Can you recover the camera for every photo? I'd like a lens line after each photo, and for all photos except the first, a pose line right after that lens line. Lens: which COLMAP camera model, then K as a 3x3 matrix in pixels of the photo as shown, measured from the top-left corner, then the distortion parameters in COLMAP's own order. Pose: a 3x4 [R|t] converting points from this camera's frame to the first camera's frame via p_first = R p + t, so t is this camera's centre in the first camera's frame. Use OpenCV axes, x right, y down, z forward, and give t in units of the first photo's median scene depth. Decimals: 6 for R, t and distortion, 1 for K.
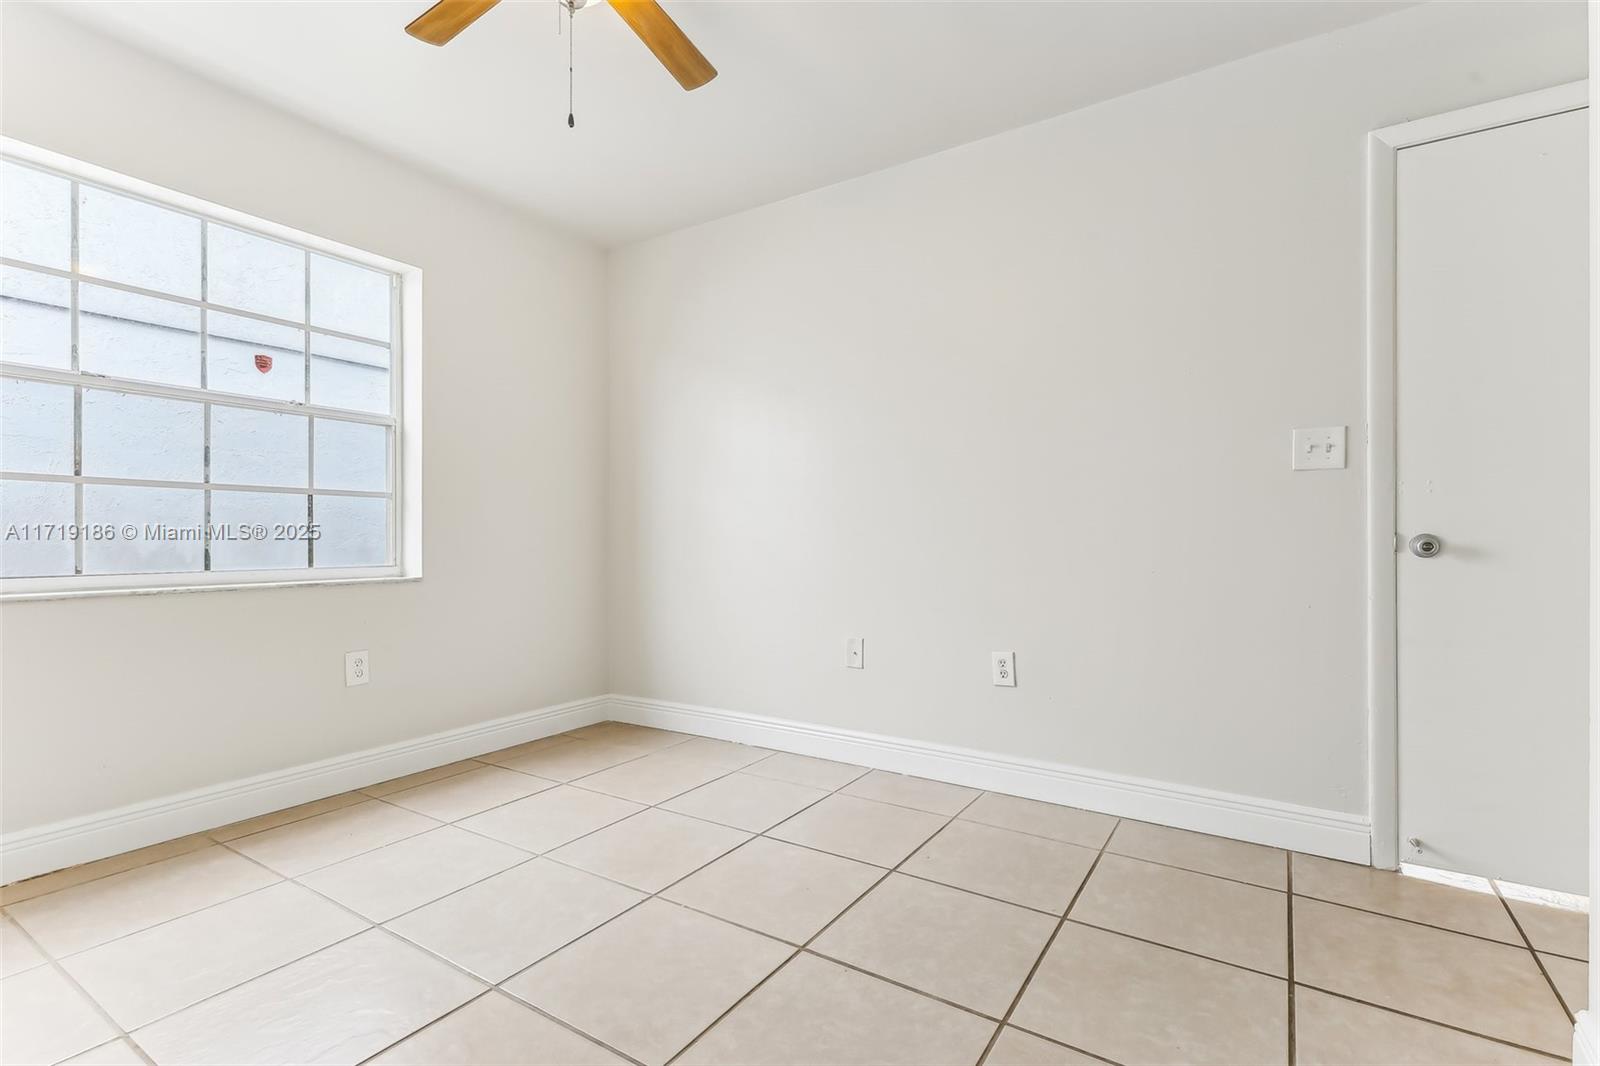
lens RADIAL K [[728.5, 0, 843.9], [0, 728.5, 534.1], [0, 0, 1]] dist [-0.018670, -0.000148]
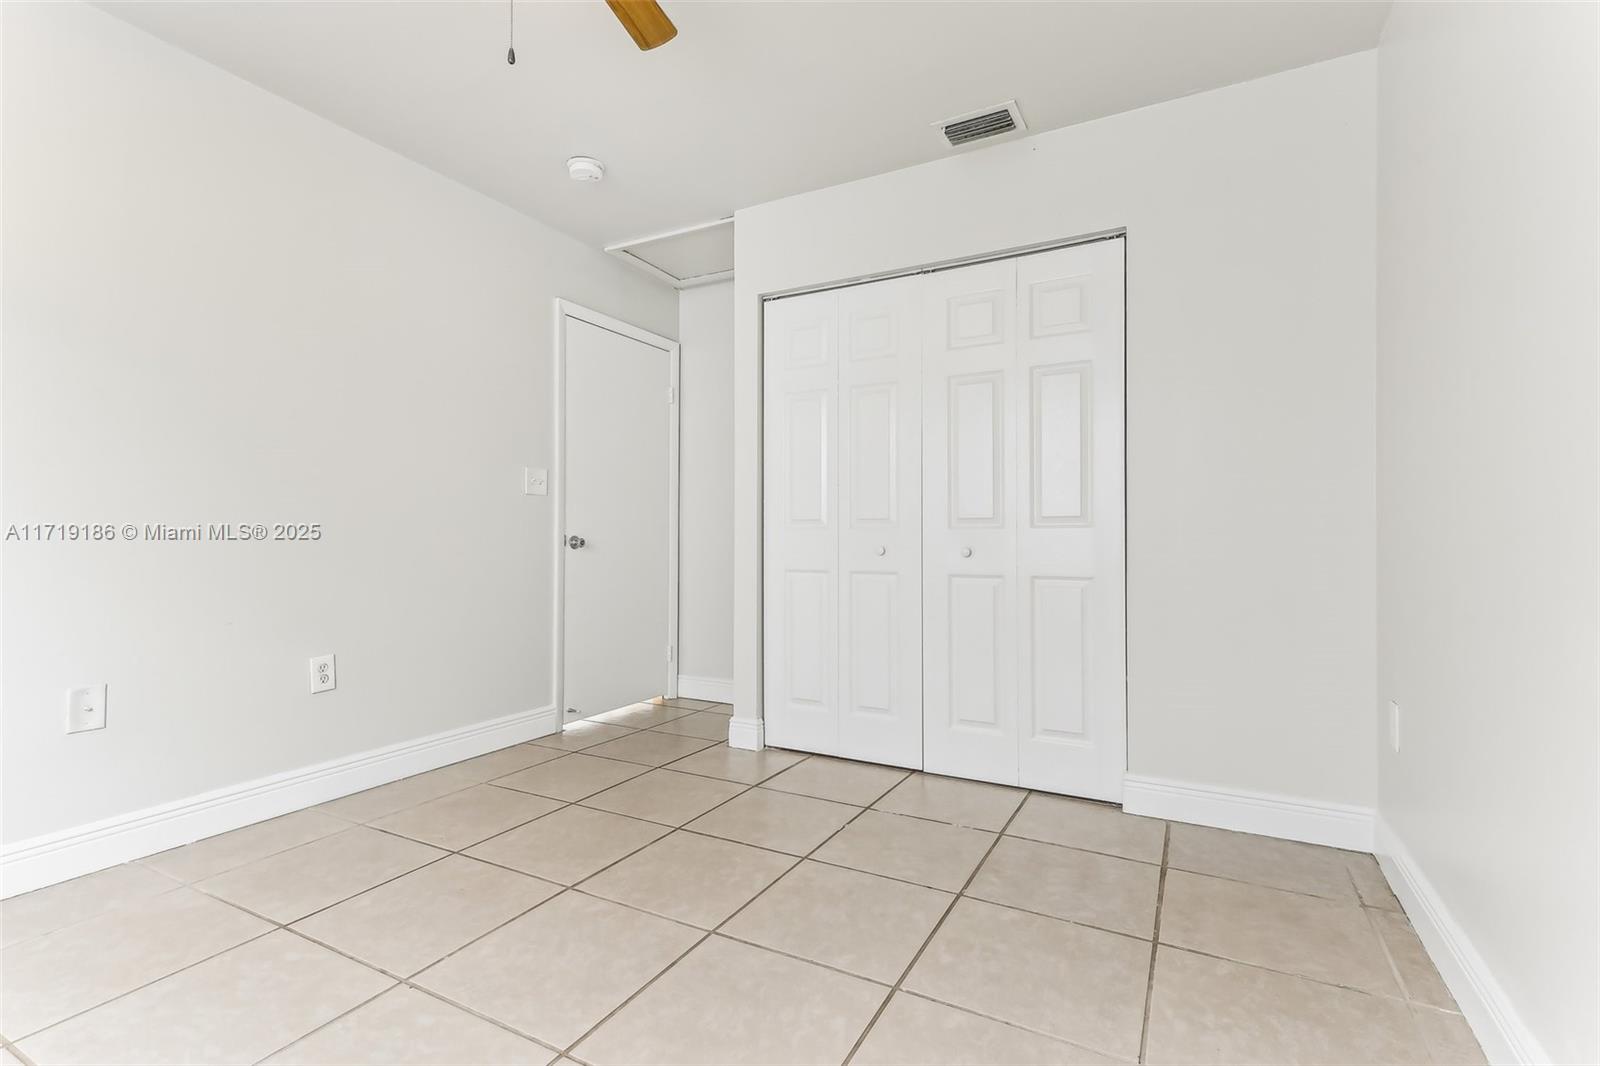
lens RADIAL K [[728.5, 0, 775.6], [0, 728.5, 524.2], [0, 0, 1]] dist [-0.018670, -0.000148]
pose [[-0.058336, 0.018239, 0.998130, -0.724804], [-0.006056, 0.999808, -0.018624, 0.000607], [-0.998279, -0.007131, -0.058214, 0.424040]]
